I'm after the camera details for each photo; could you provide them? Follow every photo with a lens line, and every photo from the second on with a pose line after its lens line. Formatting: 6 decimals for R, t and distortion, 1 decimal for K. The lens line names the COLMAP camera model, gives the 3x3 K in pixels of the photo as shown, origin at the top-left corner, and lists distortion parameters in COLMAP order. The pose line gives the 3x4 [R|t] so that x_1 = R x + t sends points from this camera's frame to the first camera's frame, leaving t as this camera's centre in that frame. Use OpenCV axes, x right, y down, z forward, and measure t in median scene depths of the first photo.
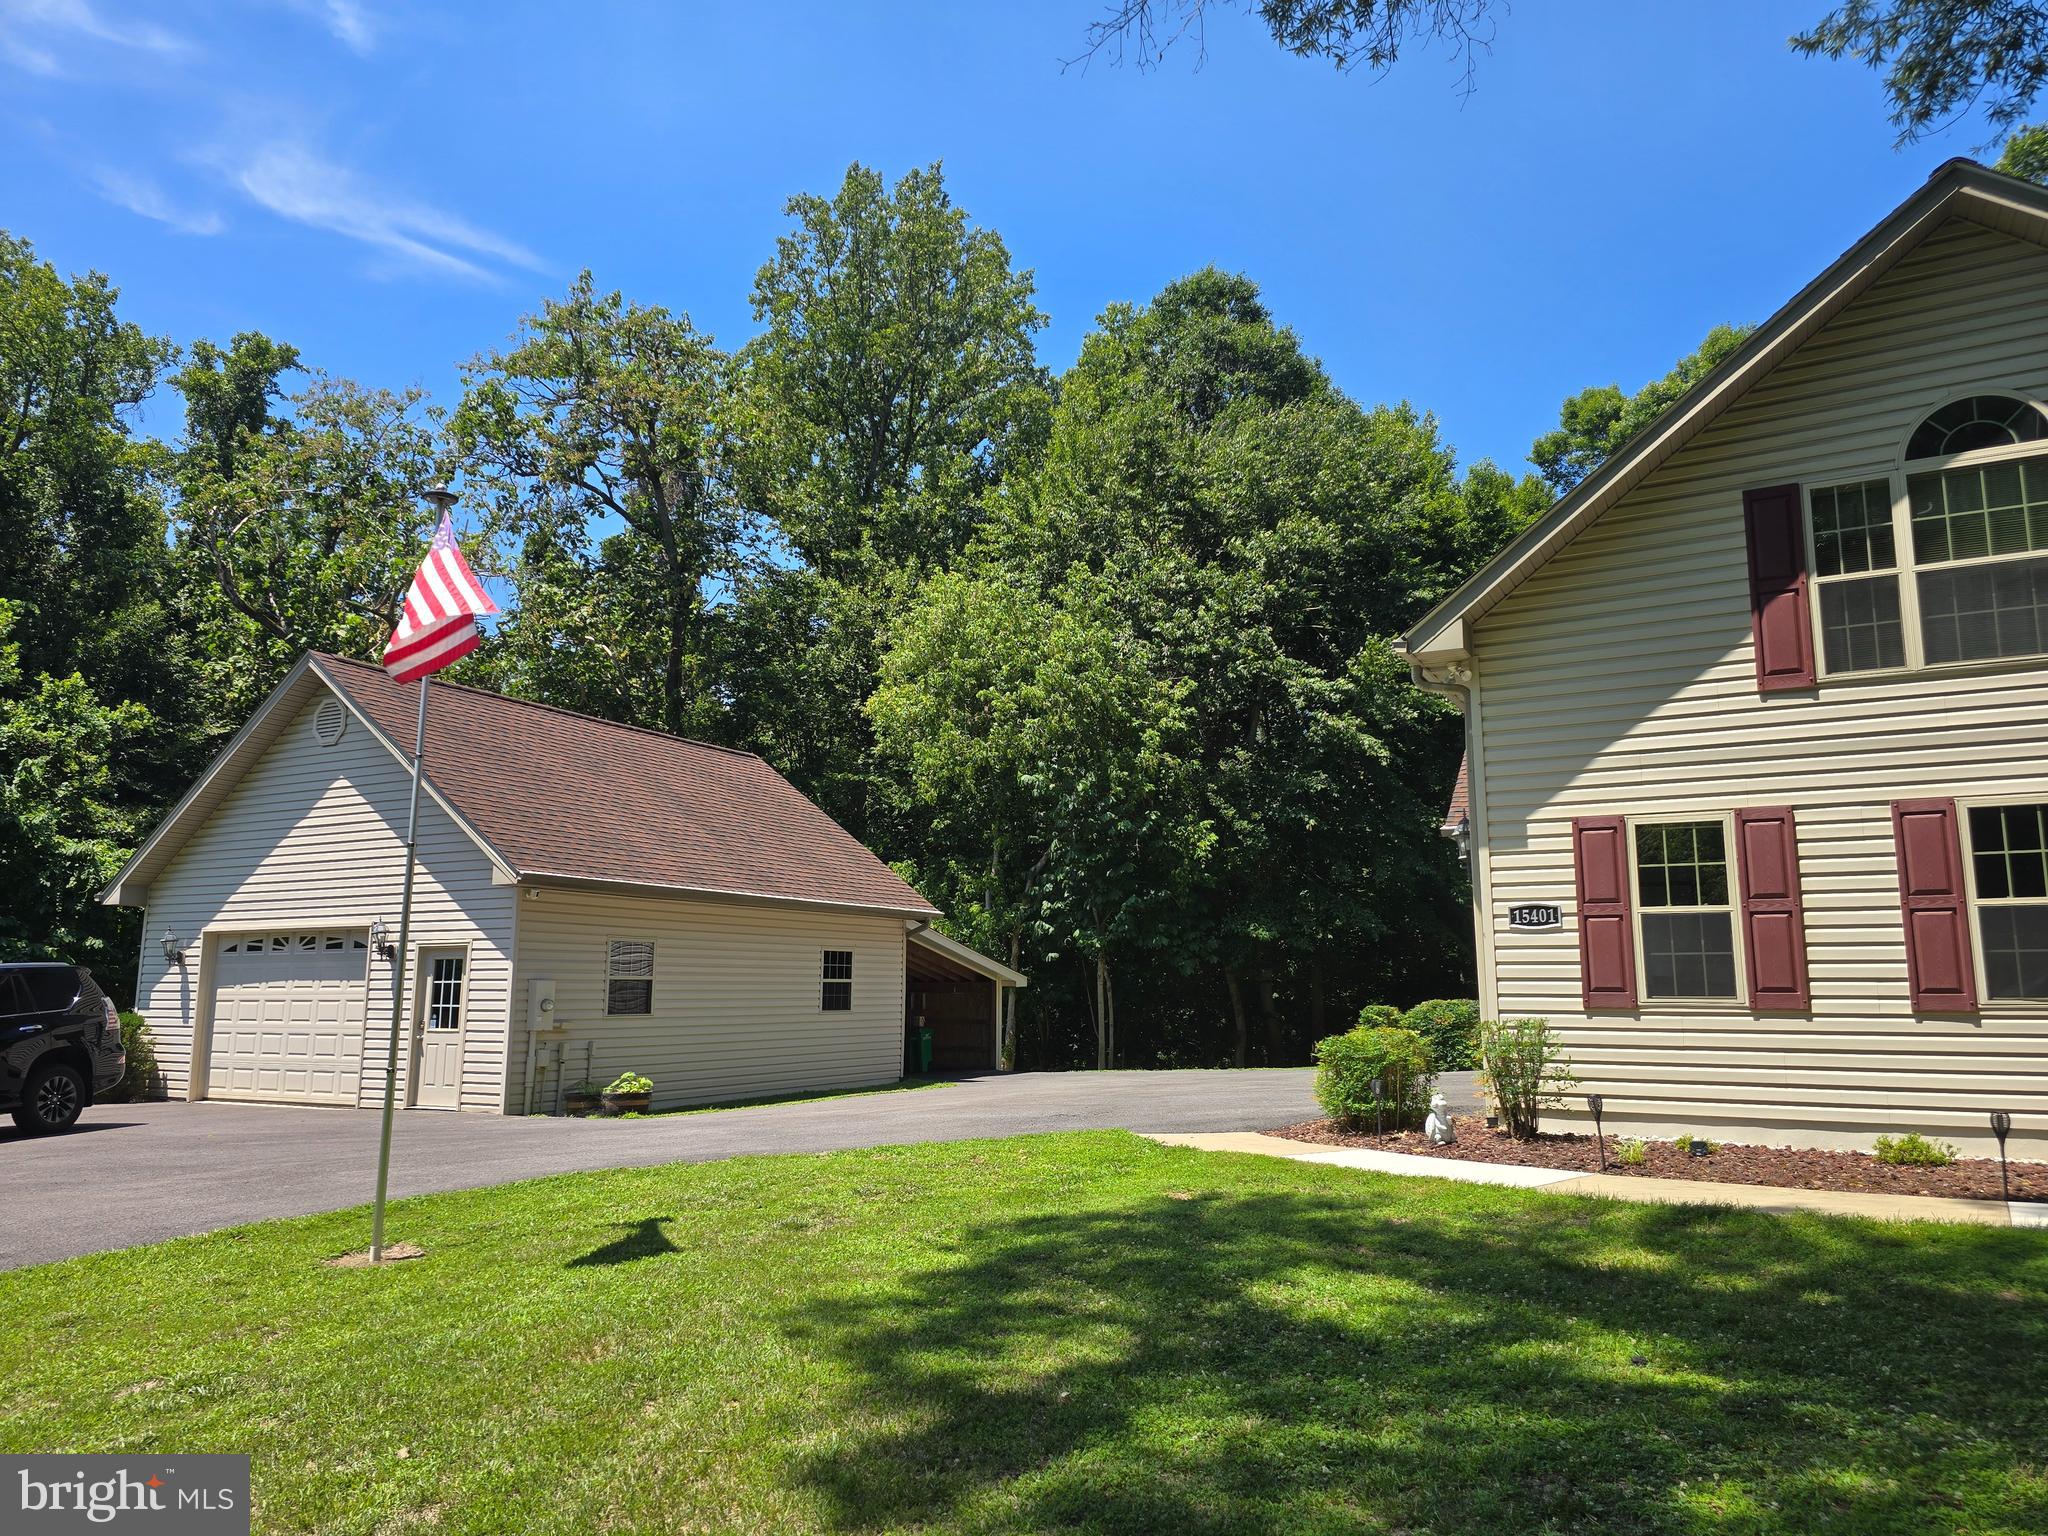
lens RADIAL K [[1366.7, 0, 1024.0], [0, 1366.7, 768.0], [0, 0, 1]] dist [0.054860, -0.049745]
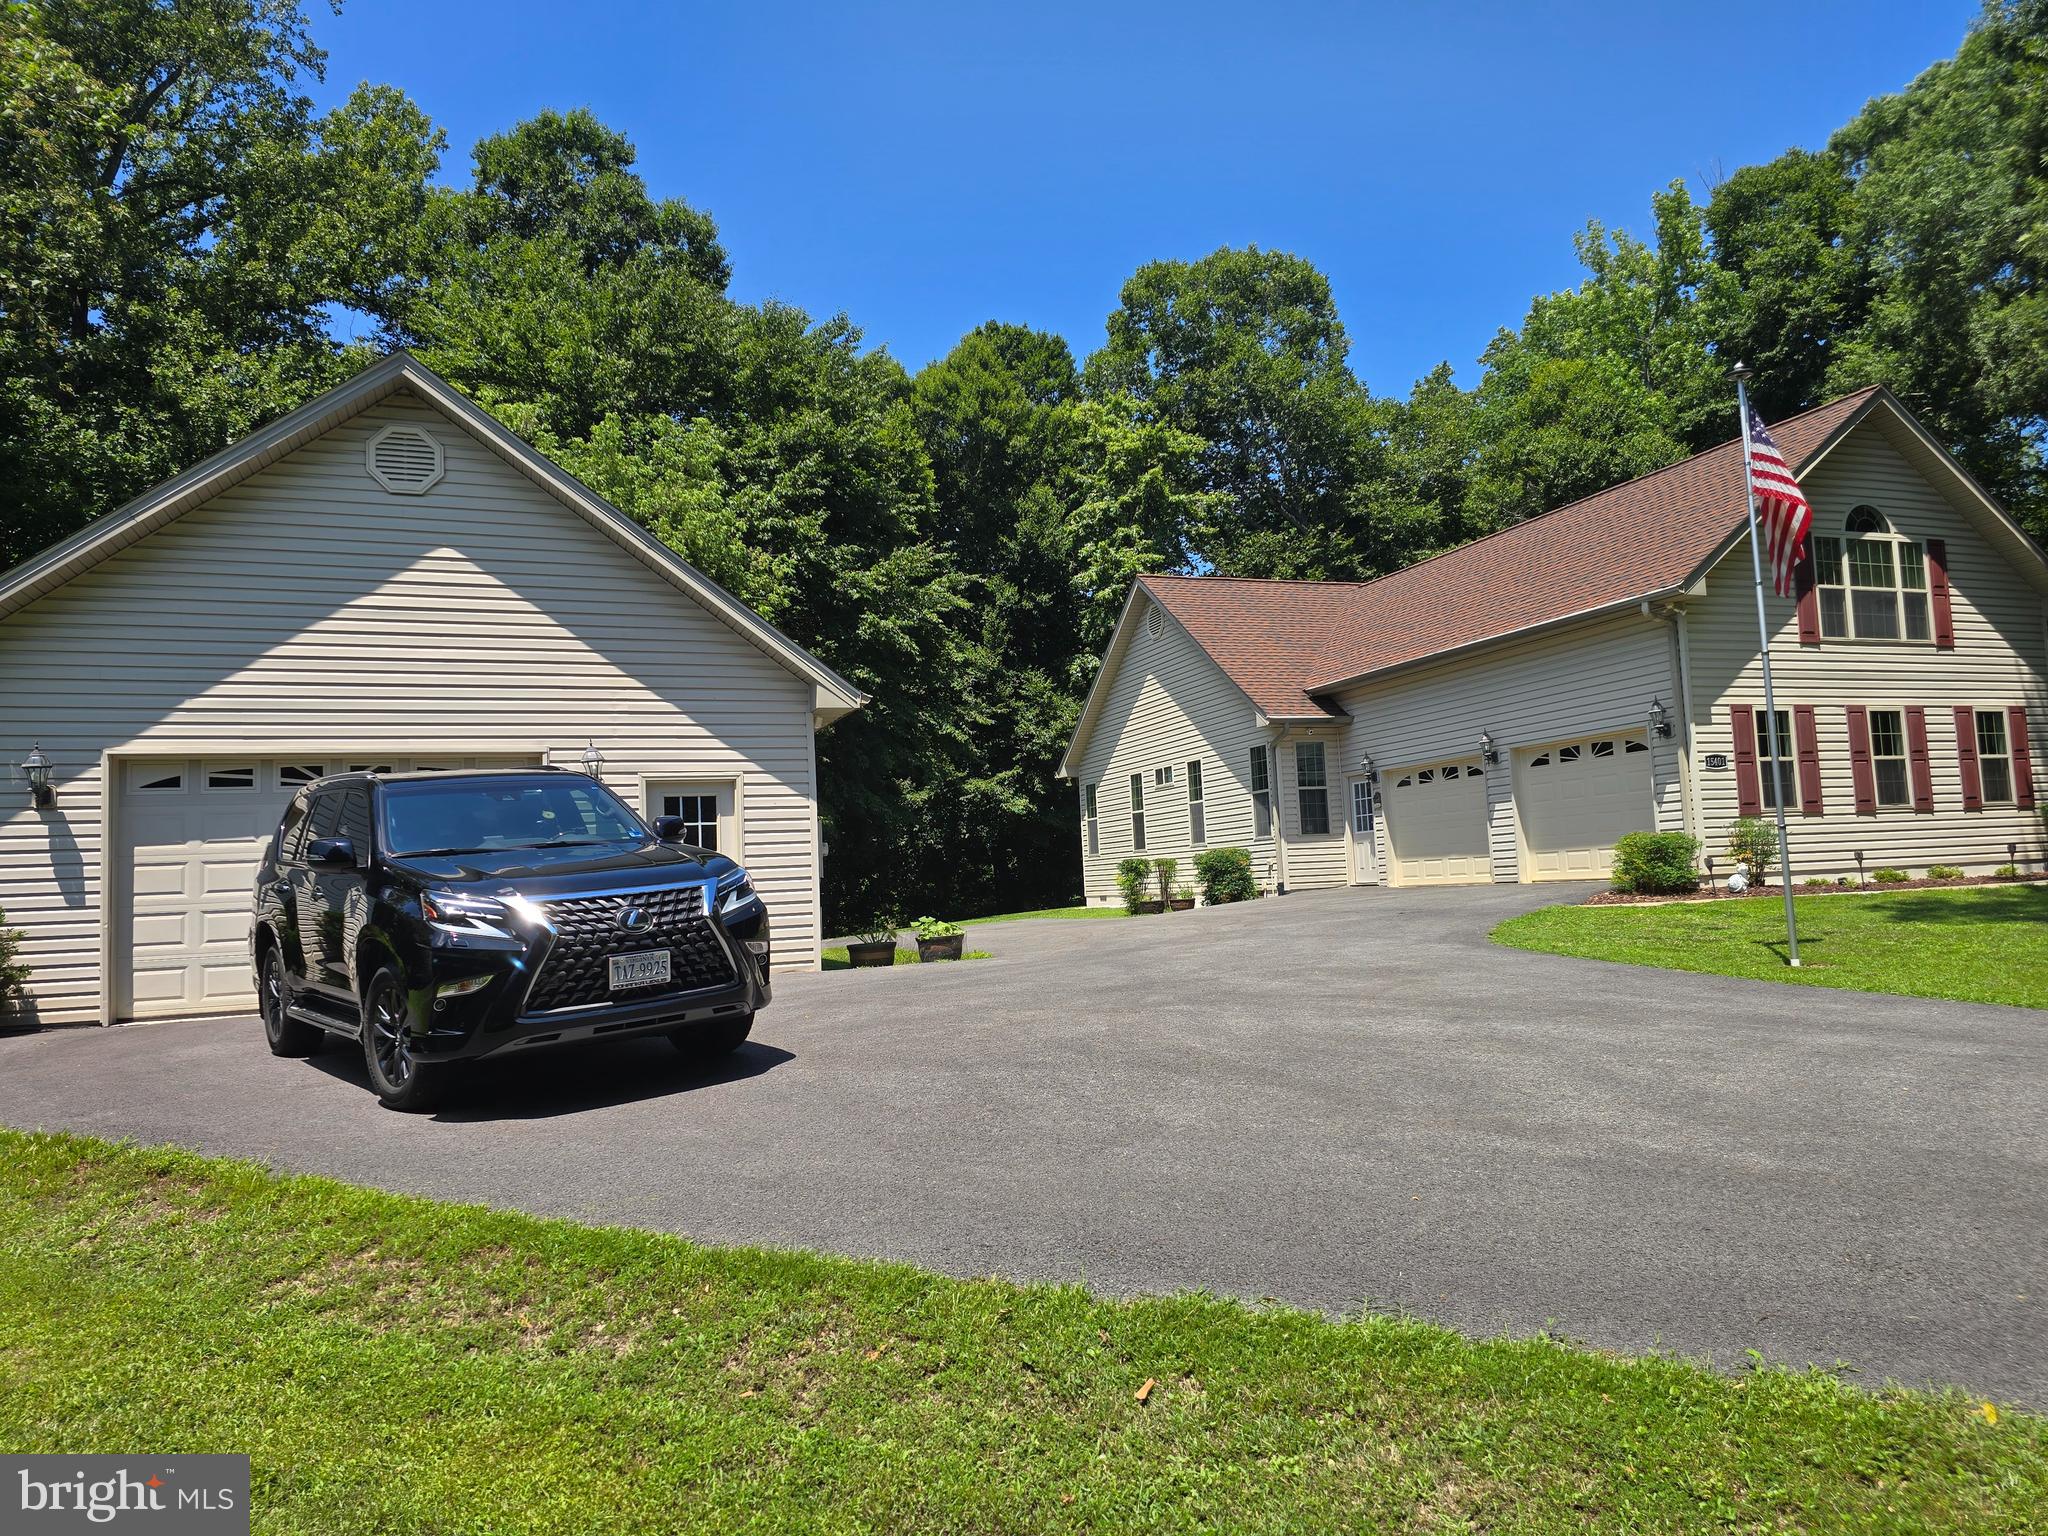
lens RADIAL K [[1366.7, 0, 1024.0], [0, 1366.7, 768.0], [0, 0, 1]] dist [0.054860, -0.049745]
pose [[0.654971, 0.036107, 0.754791, -1.465471], [-0.077524, 0.996798, 0.019587, 0.149326], [-0.751667, -0.071343, 0.655673, 0.535312]]
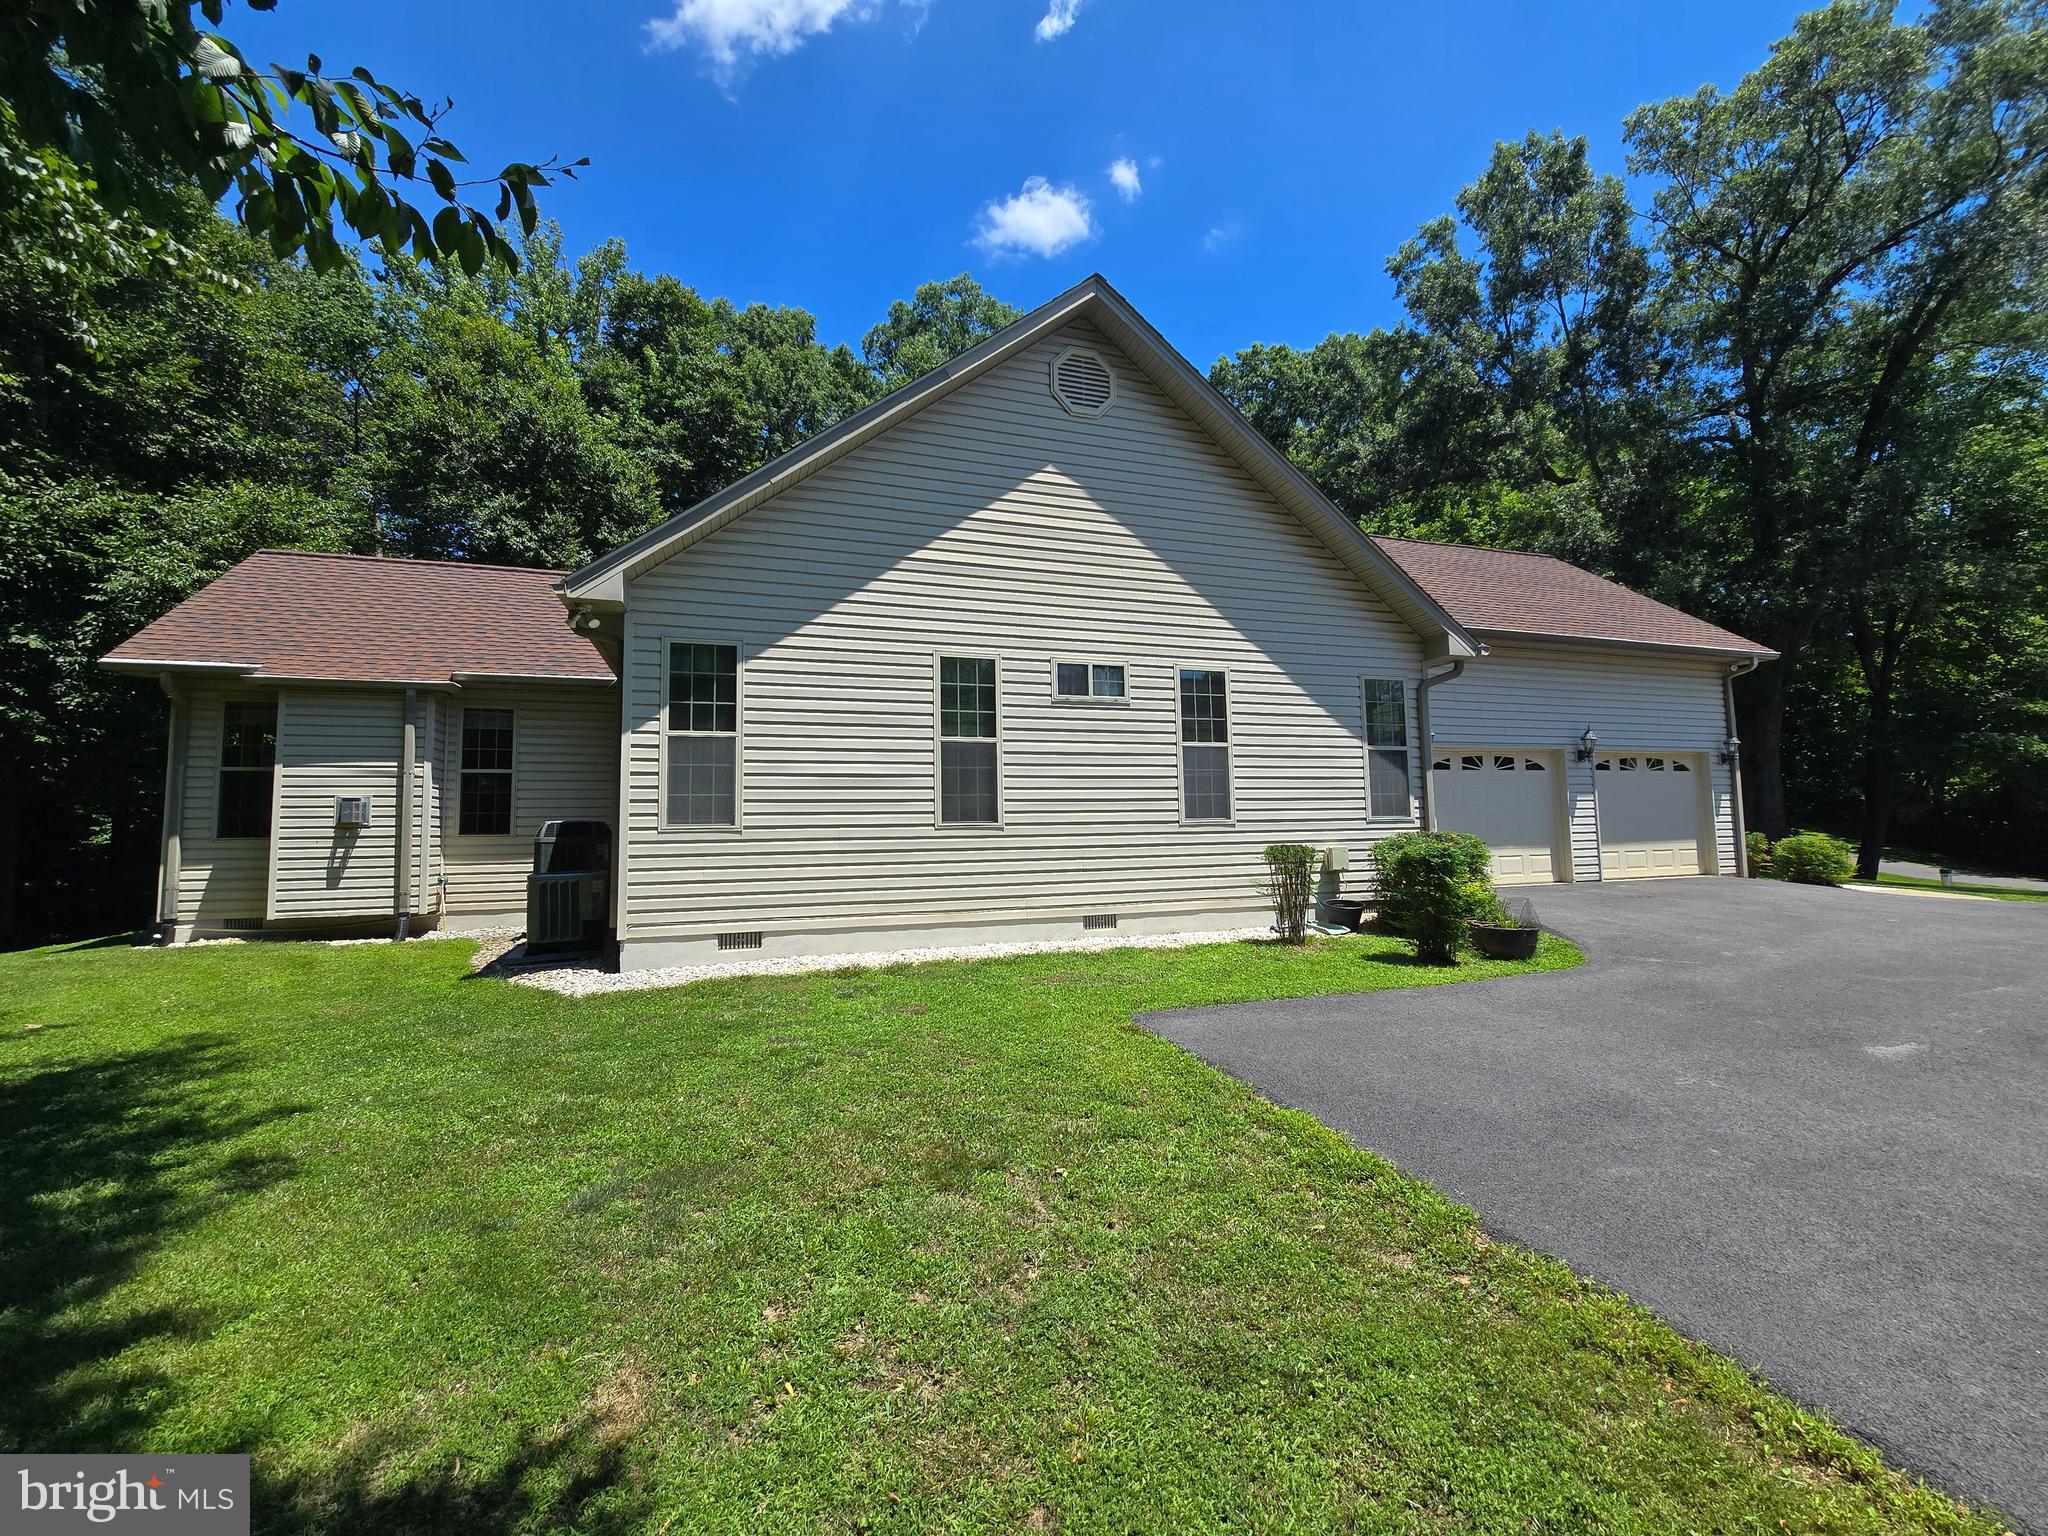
lens RADIAL K [[832.5, 0, 1024.0], [0, 832.5, 768.0], [0, 0, 1]] dist [-0.001109, -0.000079]
pose [[-0.737772, 0.065108, 0.671902, 0.302693], [-0.093927, 0.975755, -0.197688, 0.459549], [-0.668483, -0.208958, -0.713769, 2.777139]]
